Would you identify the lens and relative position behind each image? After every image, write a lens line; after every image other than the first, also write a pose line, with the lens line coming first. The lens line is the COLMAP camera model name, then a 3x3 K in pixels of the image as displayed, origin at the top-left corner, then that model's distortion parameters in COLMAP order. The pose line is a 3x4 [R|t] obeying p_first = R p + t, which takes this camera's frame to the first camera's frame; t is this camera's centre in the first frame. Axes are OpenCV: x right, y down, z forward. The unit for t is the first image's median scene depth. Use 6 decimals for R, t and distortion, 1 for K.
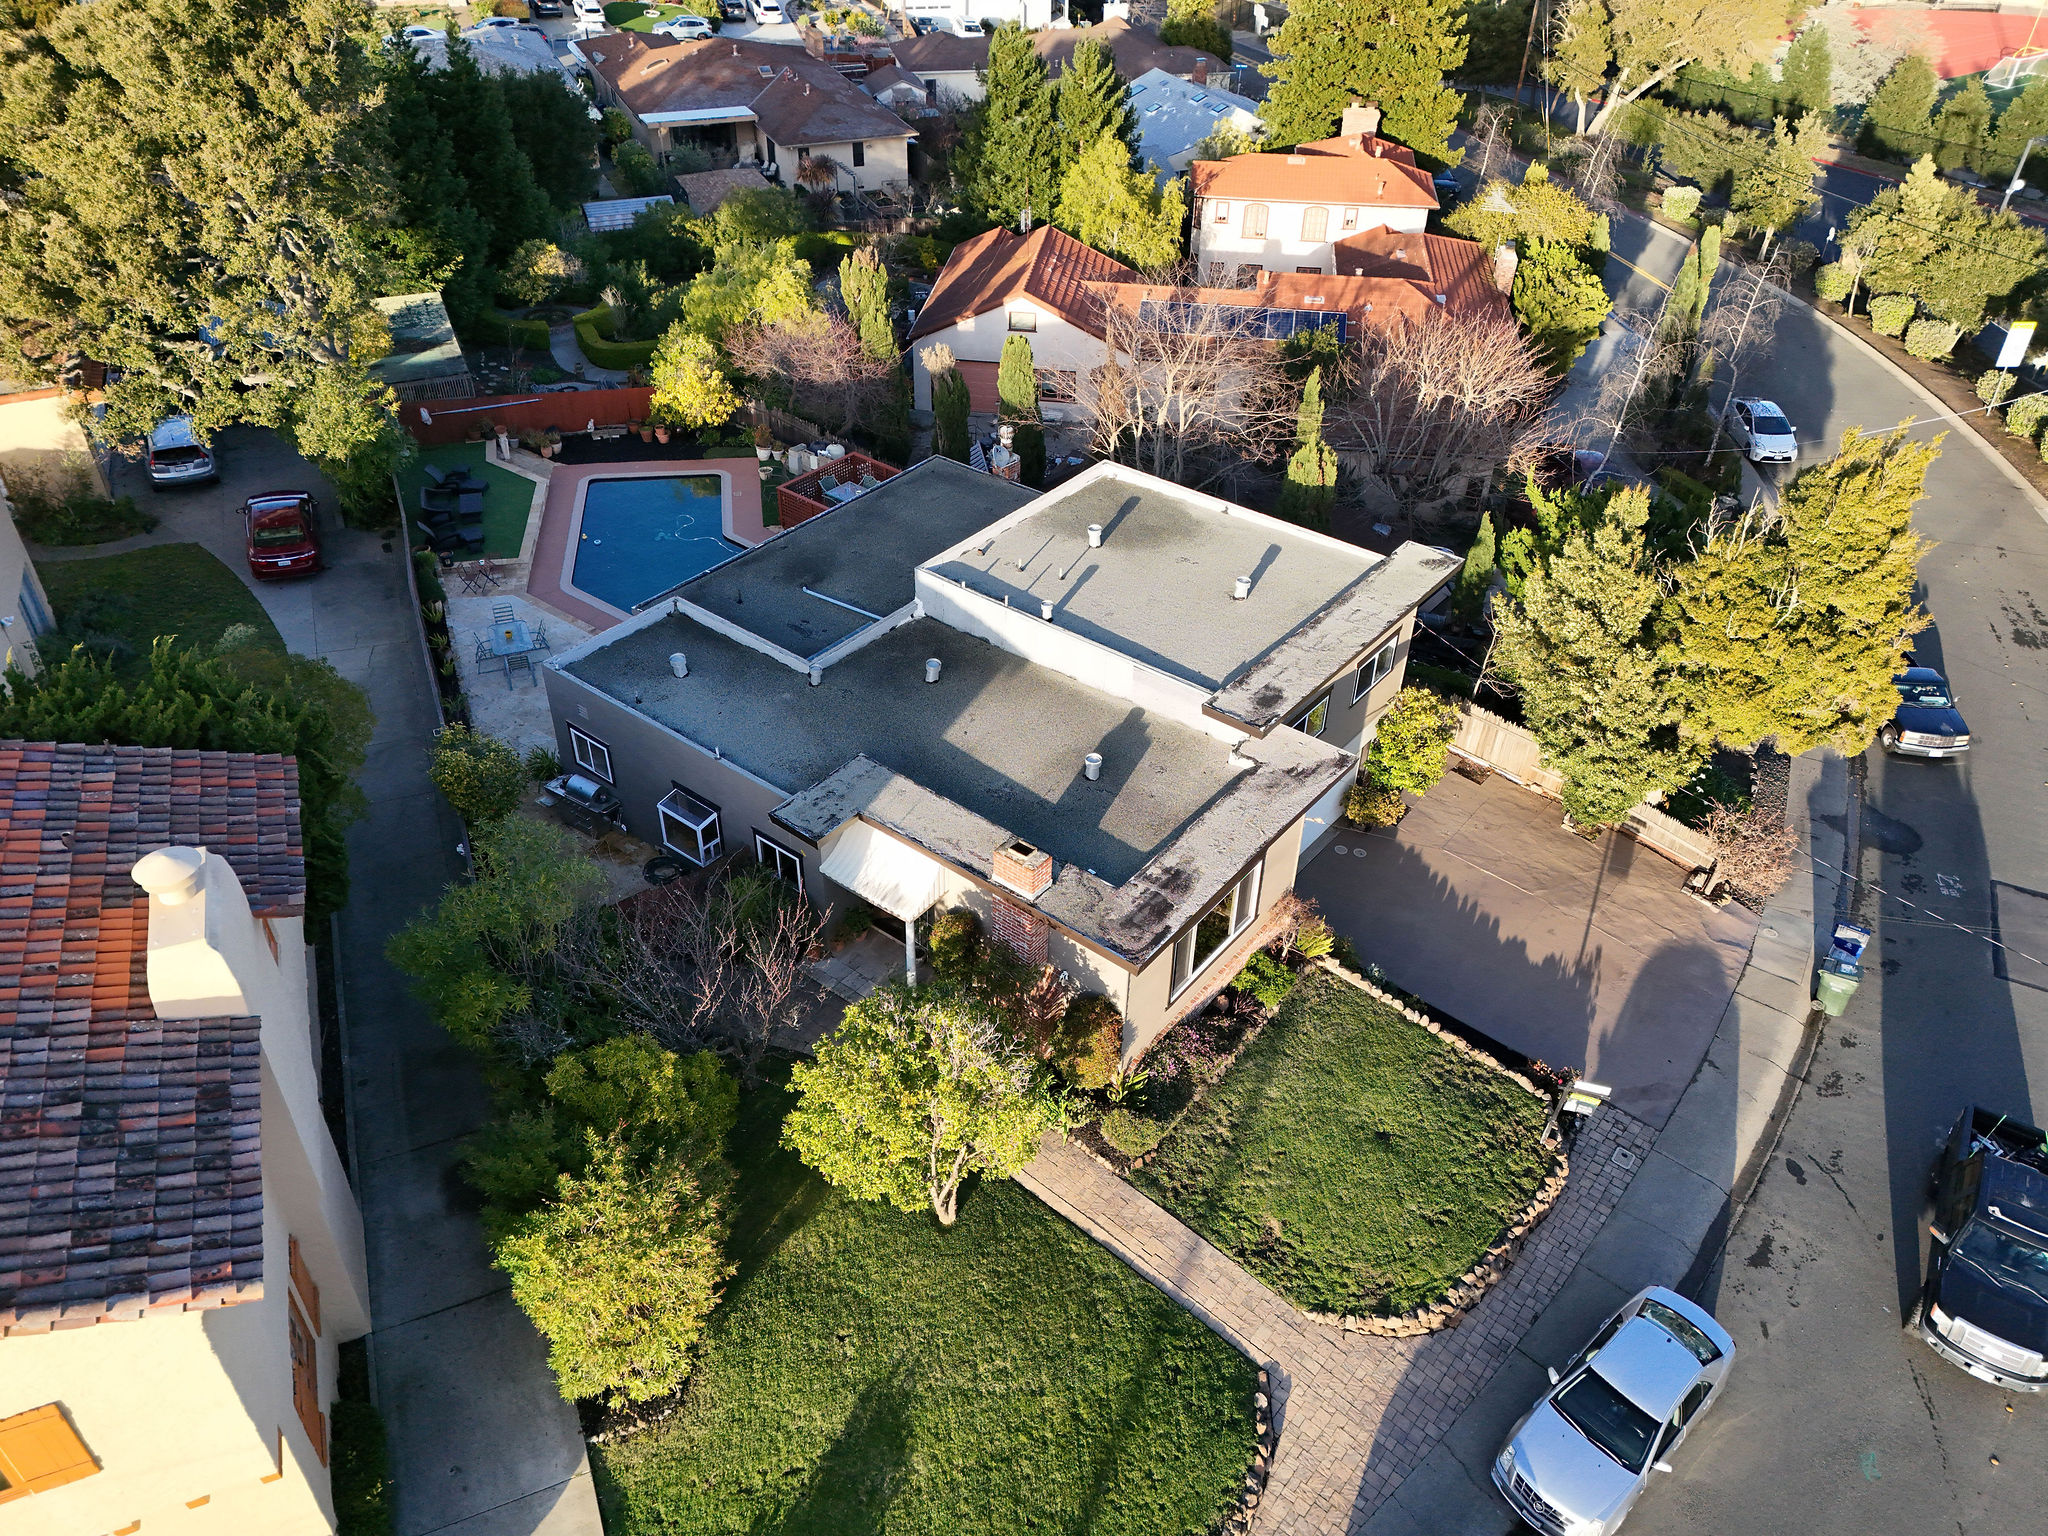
lens RADIAL K [[1493.2, 0, 1029.5], [0, 1493.2, 773.2], [0, 0, 1]] dist [0.074791, -0.062359]
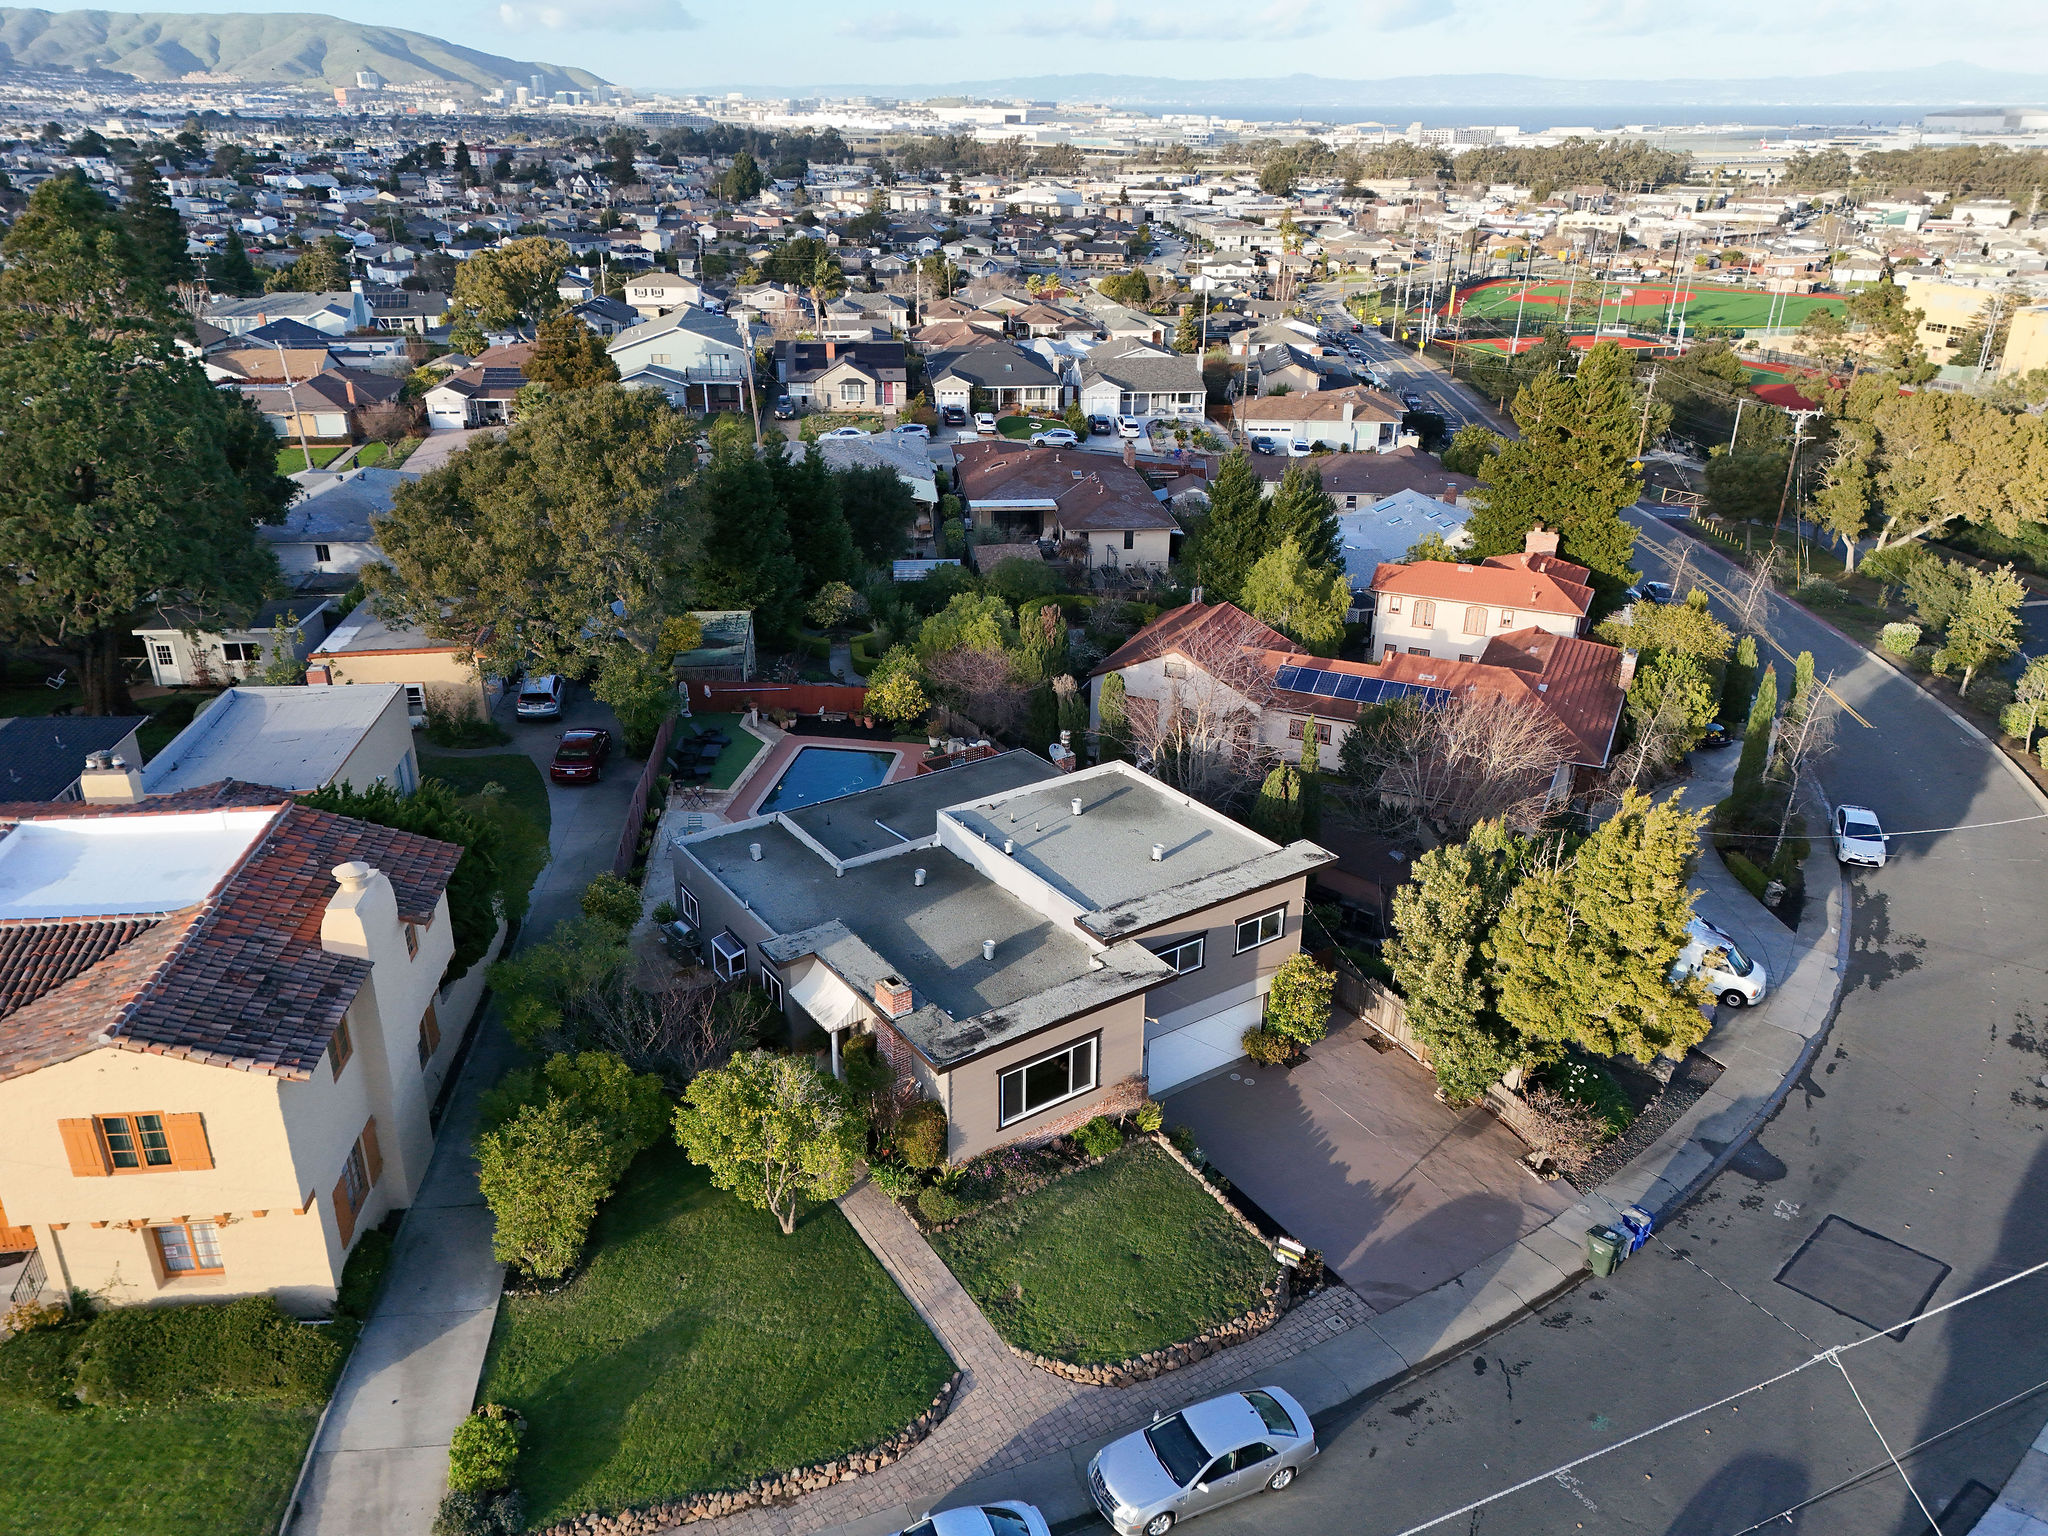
lens RADIAL K [[1493.2, 0, 1029.5], [0, 1493.2, 773.2], [0, 0, 1]] dist [0.074791, -0.062359]
pose [[0.957187, 0.112364, -0.266771, 0.369481], [-0.171124, 0.962956, -0.208405, 0.102870], [0.233472, 0.245134, 0.940957, -0.293167]]
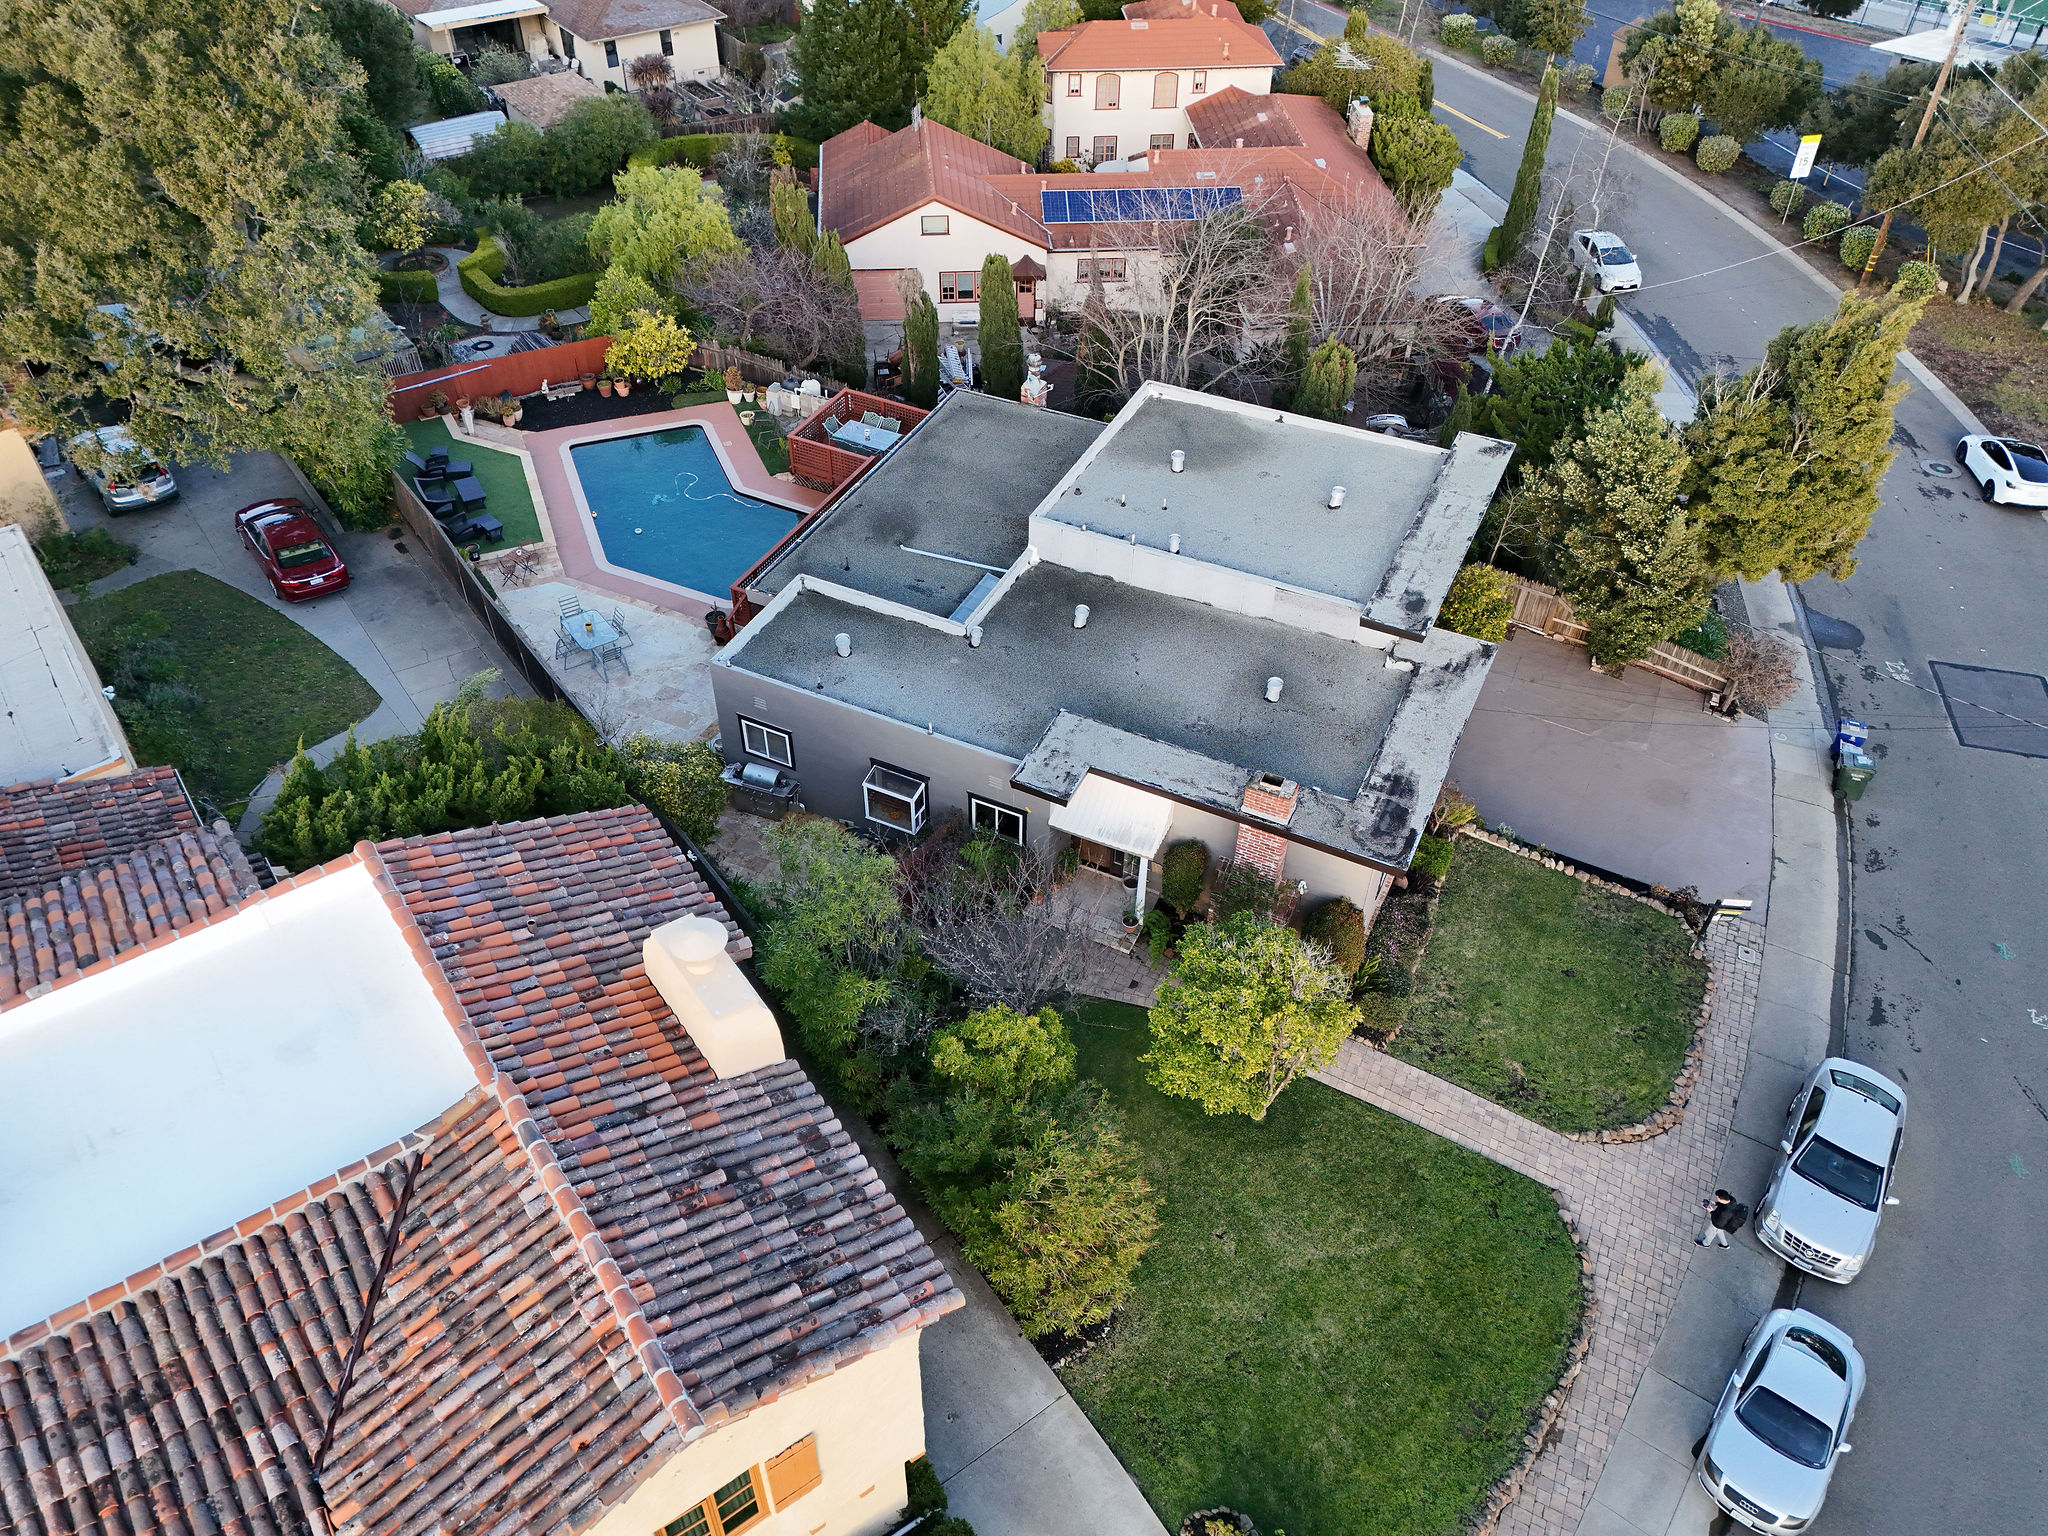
lens RADIAL K [[1493.2, 0, 1029.5], [0, 1493.2, 773.2], [0, 0, 1]] dist [0.074791, -0.062359]
pose [[0.974939, -0.153680, 0.160864, -0.270030], [0.136935, 0.984396, 0.110516, -0.076367], [-0.175338, -0.085718, 0.980770, -0.035037]]
